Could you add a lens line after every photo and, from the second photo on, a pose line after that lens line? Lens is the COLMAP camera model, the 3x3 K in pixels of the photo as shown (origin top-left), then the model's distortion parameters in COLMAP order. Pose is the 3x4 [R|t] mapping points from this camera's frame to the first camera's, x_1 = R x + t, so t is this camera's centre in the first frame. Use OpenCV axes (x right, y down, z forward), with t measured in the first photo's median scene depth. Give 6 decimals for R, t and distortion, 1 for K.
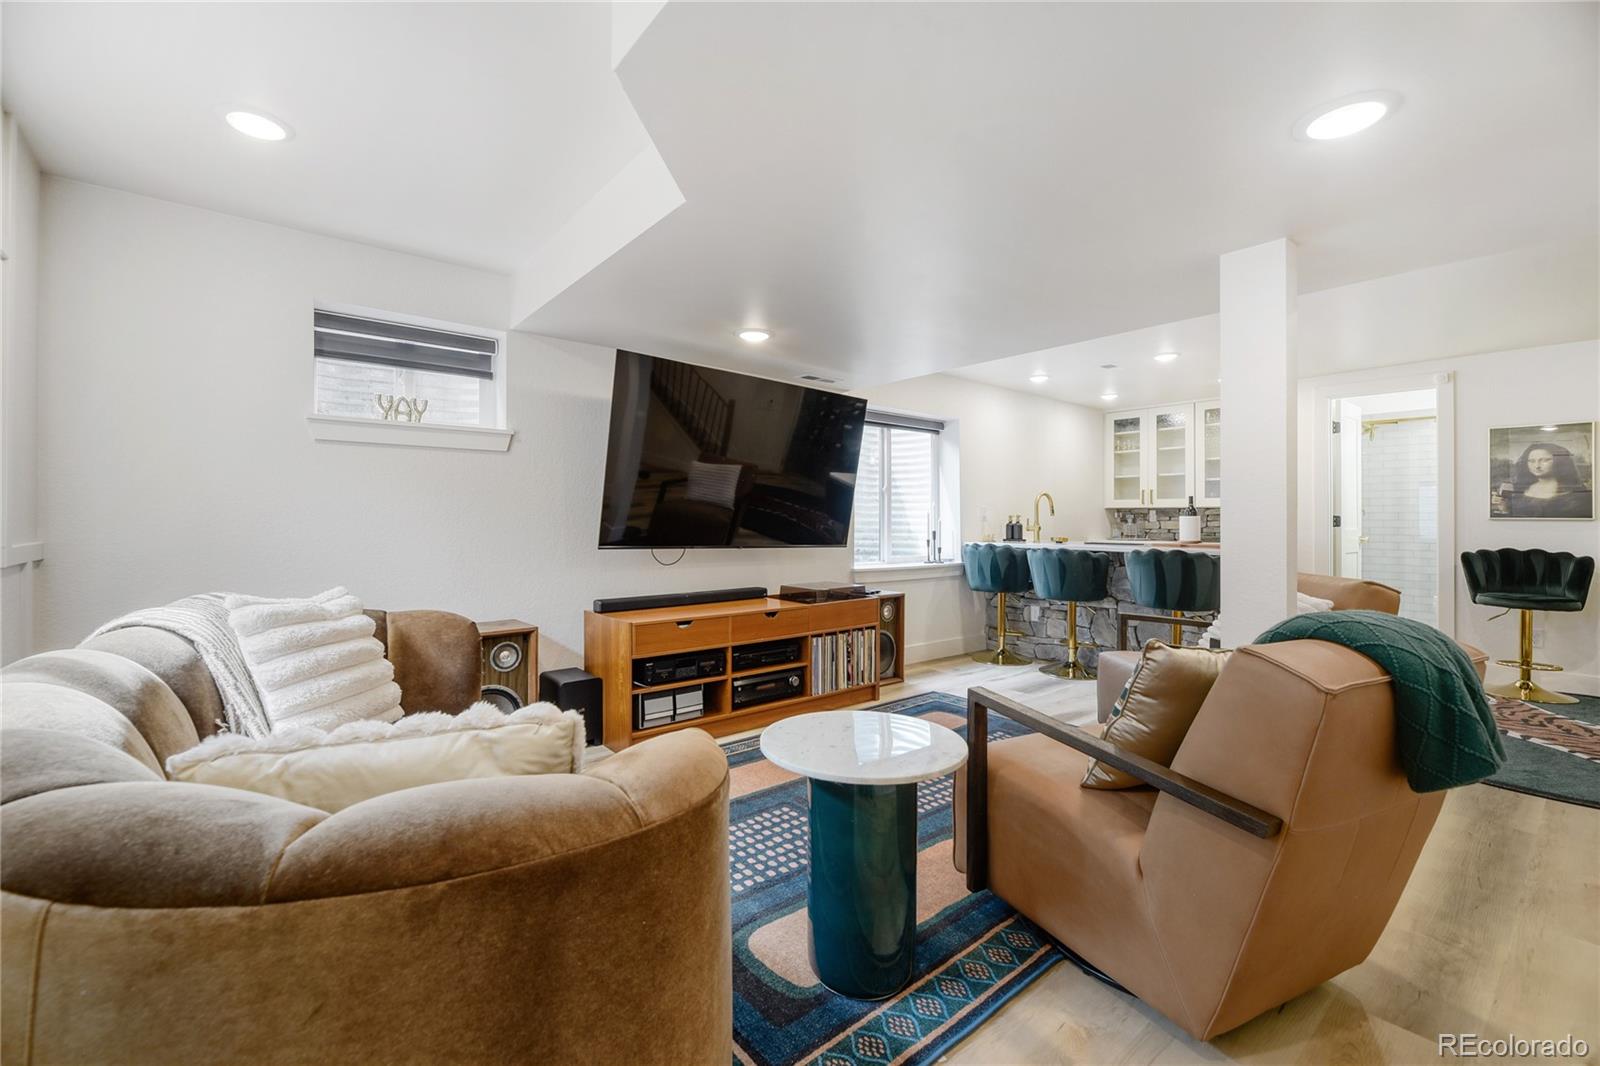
lens RADIAL K [[658.6, 0, 801.4], [0, 658.6, 520.9], [0, 0, 1]] dist [0.020866, -0.012290]
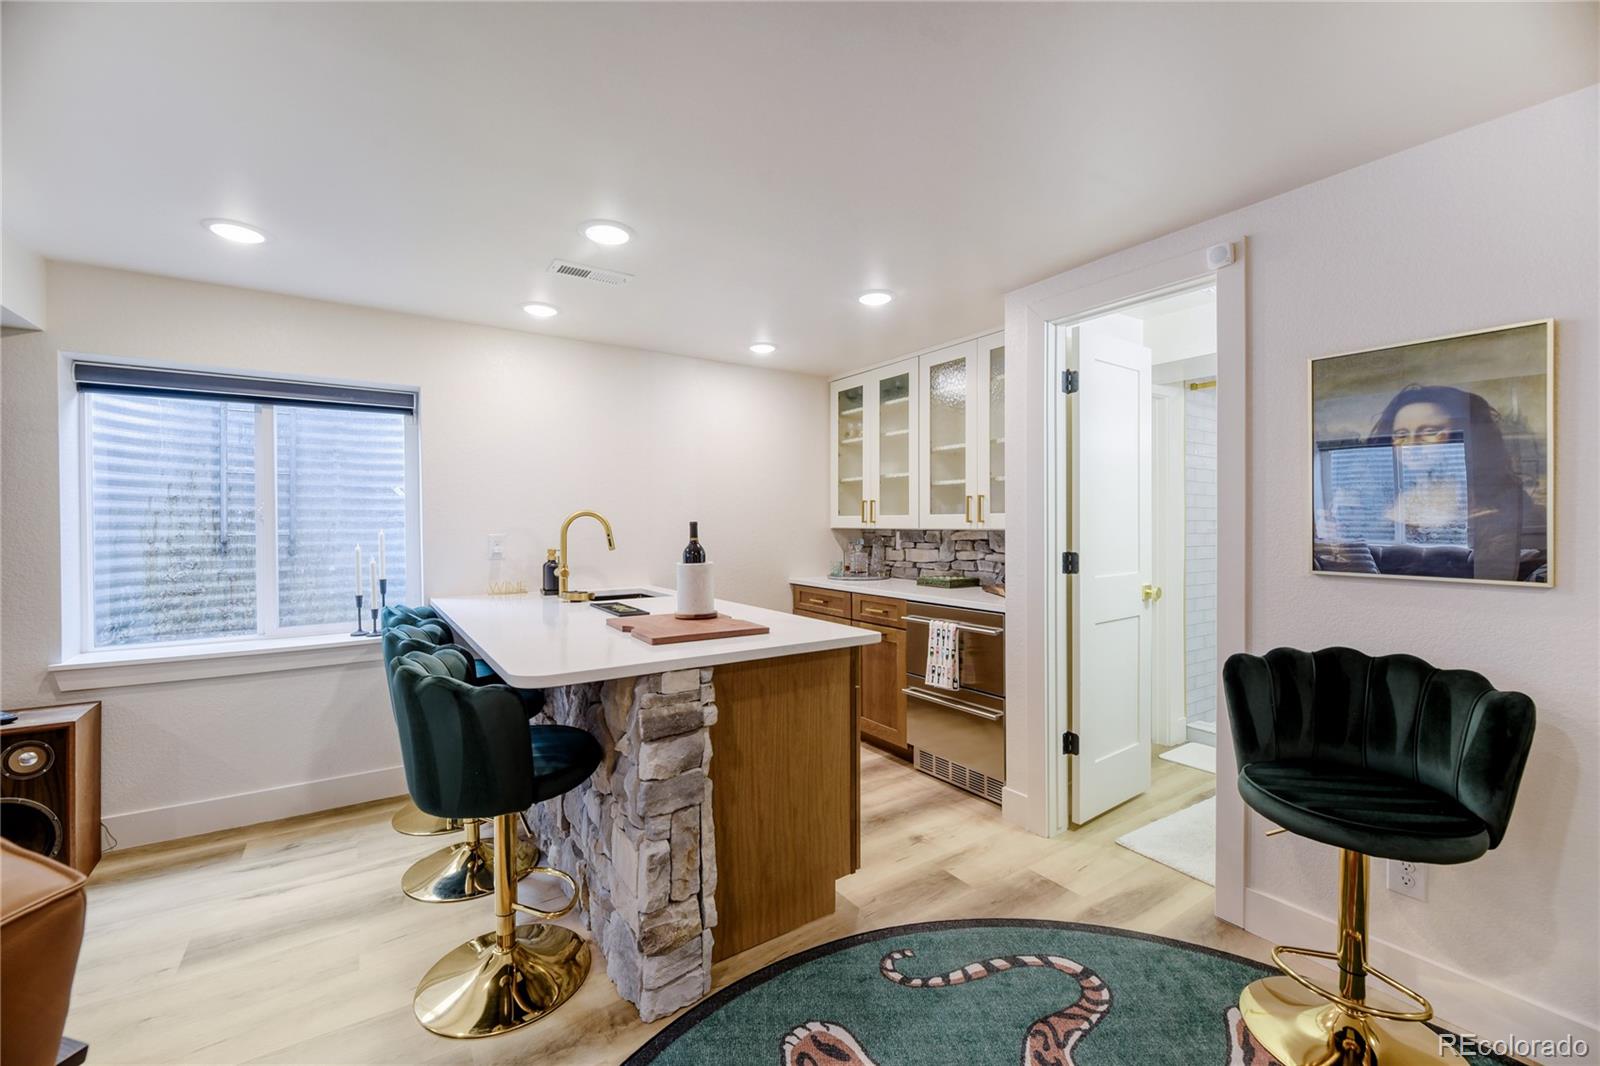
lens RADIAL K [[656.0, 0, 798.4], [0, 656.0, 530.3], [0, 0, 1]] dist [-0.001730, -0.001021]
pose [[0.994434, -0.007464, -0.105093, 0.781842], [0.008871, 0.999877, 0.012931, -0.040428], [0.104984, -0.013791, 0.994378, 0.568484]]
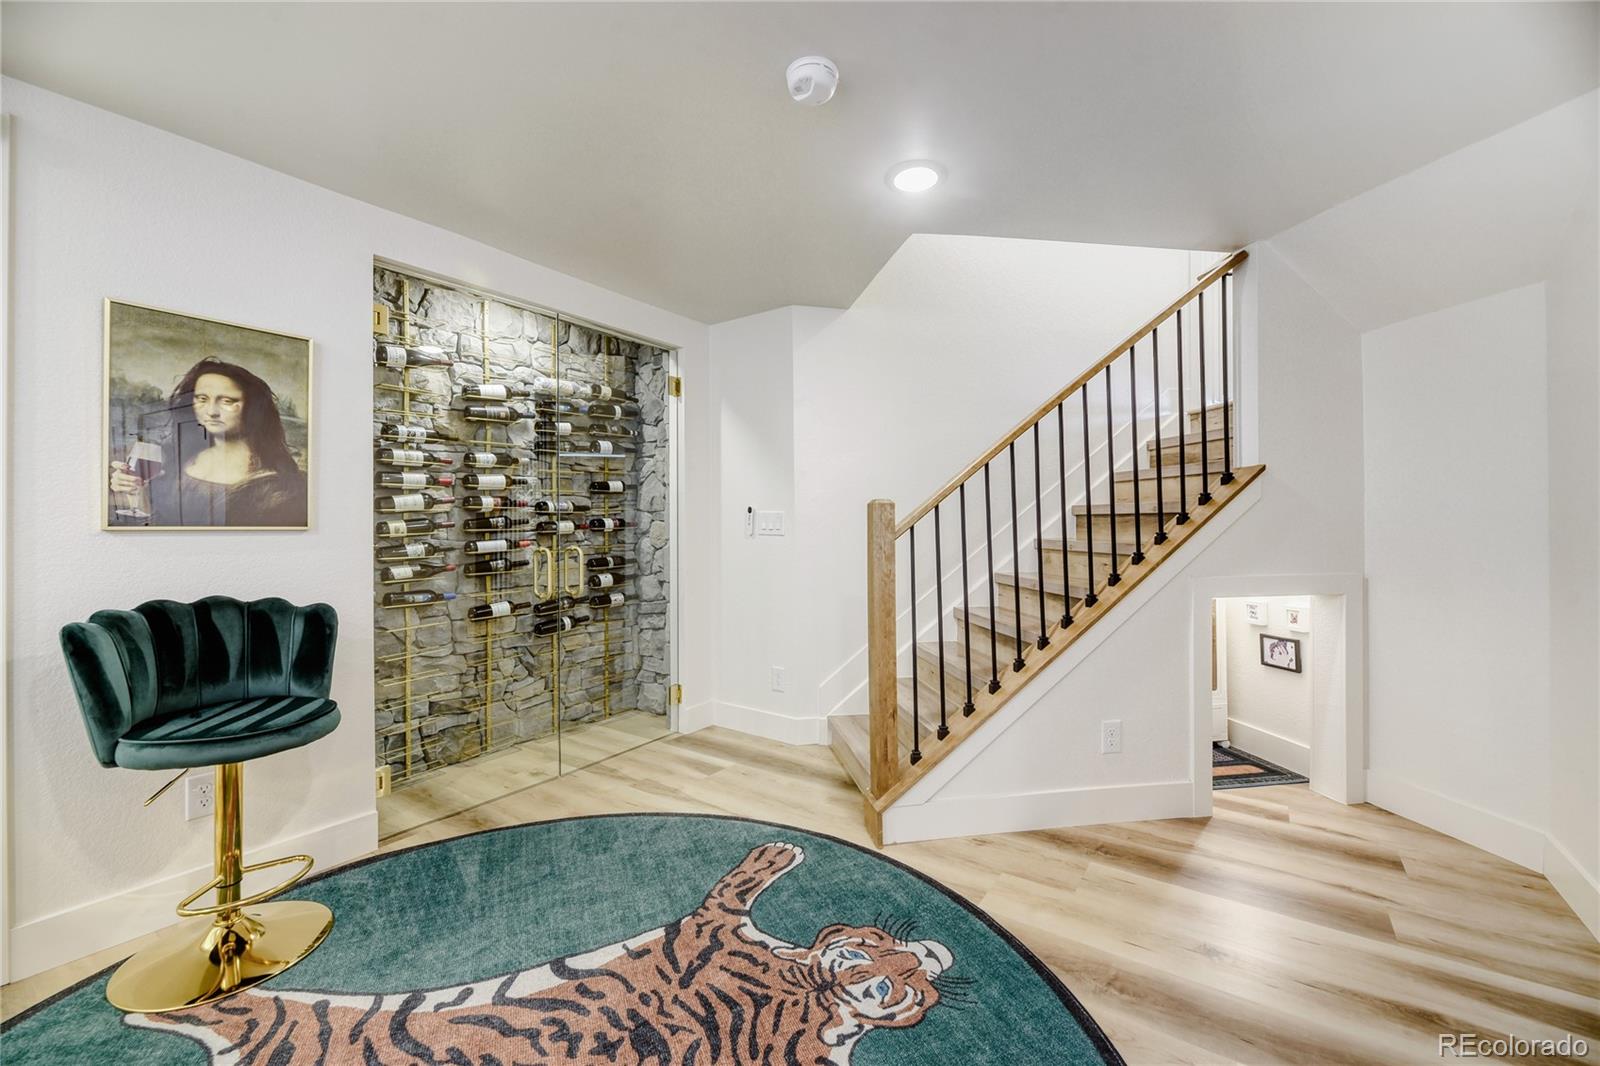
lens RADIAL K [[656.0, 0, 798.4], [0, 656.0, 530.3], [0, 0, 1]] dist [-0.001730, -0.001021]
pose [[-0.239820, -0.010660, 0.970759, 0.581562], [0.000454, 0.999938, 0.011092, -0.006866], [-0.970817, 0.003101, -0.239800, 0.719331]]
